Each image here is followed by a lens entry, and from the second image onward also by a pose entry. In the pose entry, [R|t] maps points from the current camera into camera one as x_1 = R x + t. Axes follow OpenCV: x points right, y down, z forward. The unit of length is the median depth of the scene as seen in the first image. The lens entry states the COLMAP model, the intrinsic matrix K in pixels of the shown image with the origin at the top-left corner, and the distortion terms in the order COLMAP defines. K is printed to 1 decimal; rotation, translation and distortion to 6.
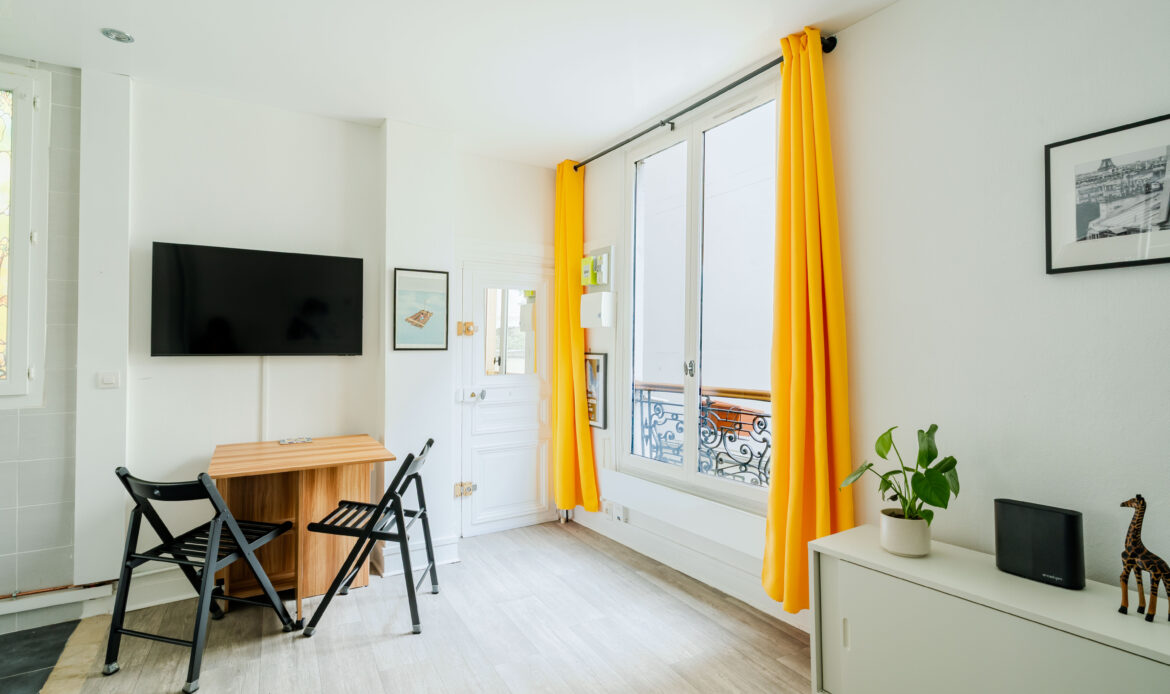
lens RADIAL K [[564.6, 0, 570.5], [0, 564.6, 348.7], [0, 0, 1]] dist [0.003202, -0.000377]
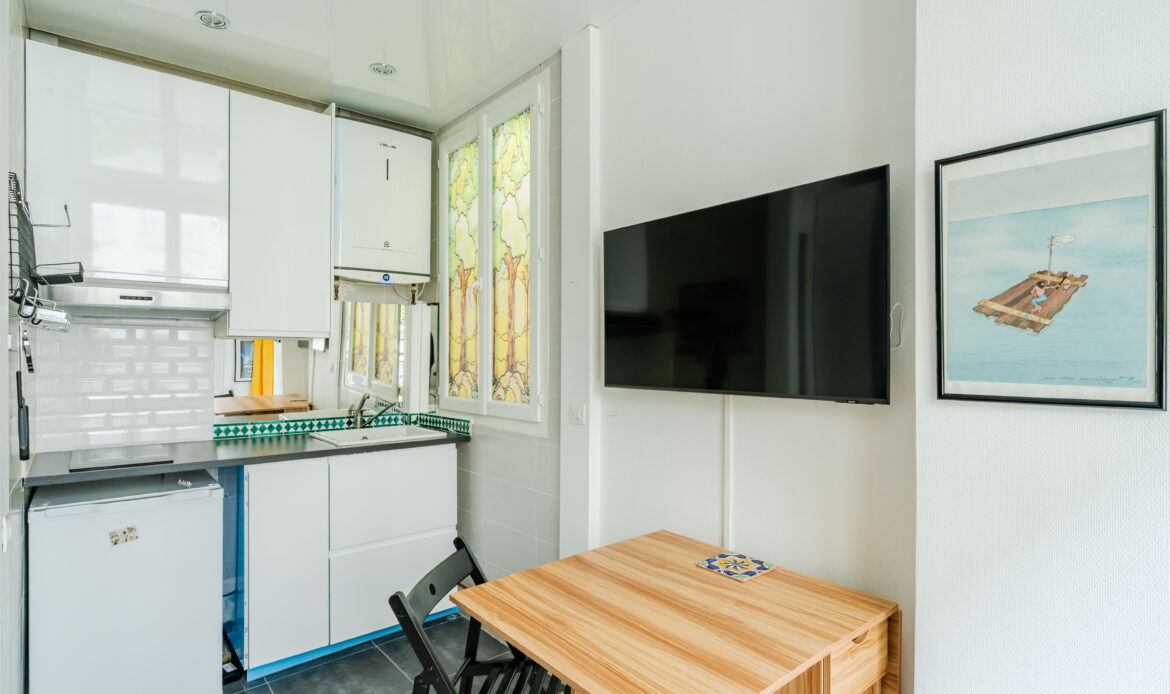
lens RADIAL K [[580.3, 0, 583.2], [0, 580.3, 357.8], [0, 0, 1]] dist [0.005434, -0.002321]
pose [[0.151301, 0.008029, -0.988455, 0.009146], [0.005255, 0.999946, 0.008926, -0.026947], [0.988474, -0.006545, 0.151250, 0.724555]]
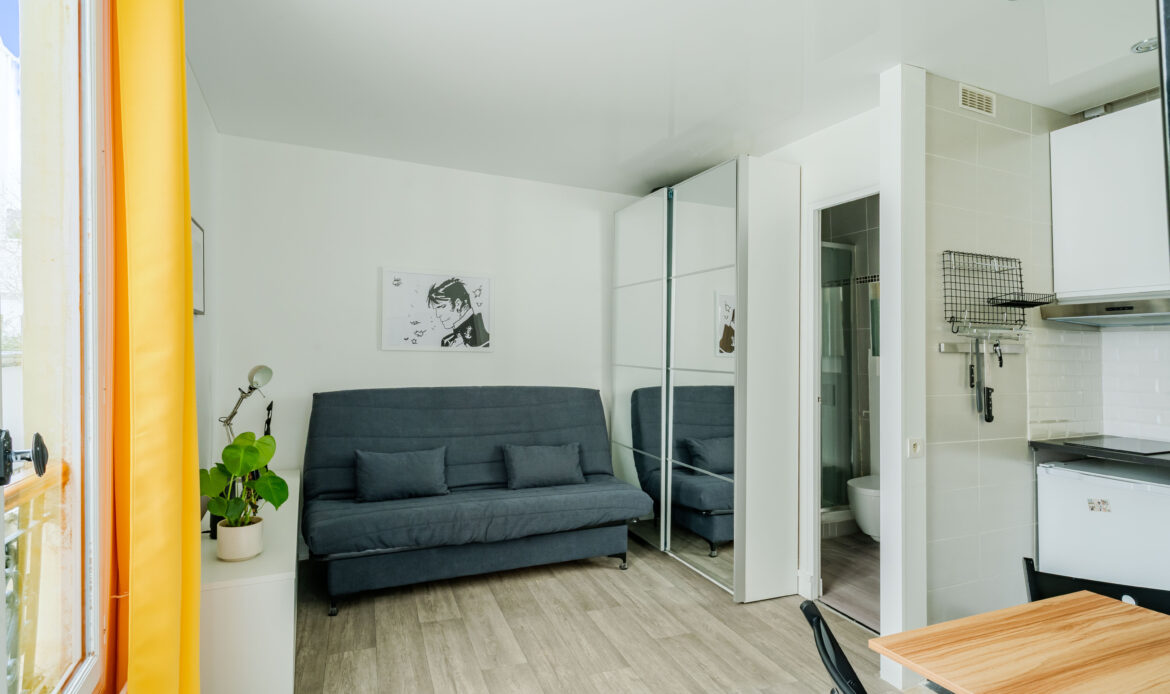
lens RADIAL K [[580.3, 0, 581.8], [0, 580.3, 353.0], [0, 0, 1]] dist [0.005434, -0.002321]
pose [[-0.992479, -0.011075, 0.121910, -0.106924], [-0.011233, 0.999937, -0.000610, -0.023300], [-0.121896, -0.001975, -0.992541, 1.186372]]
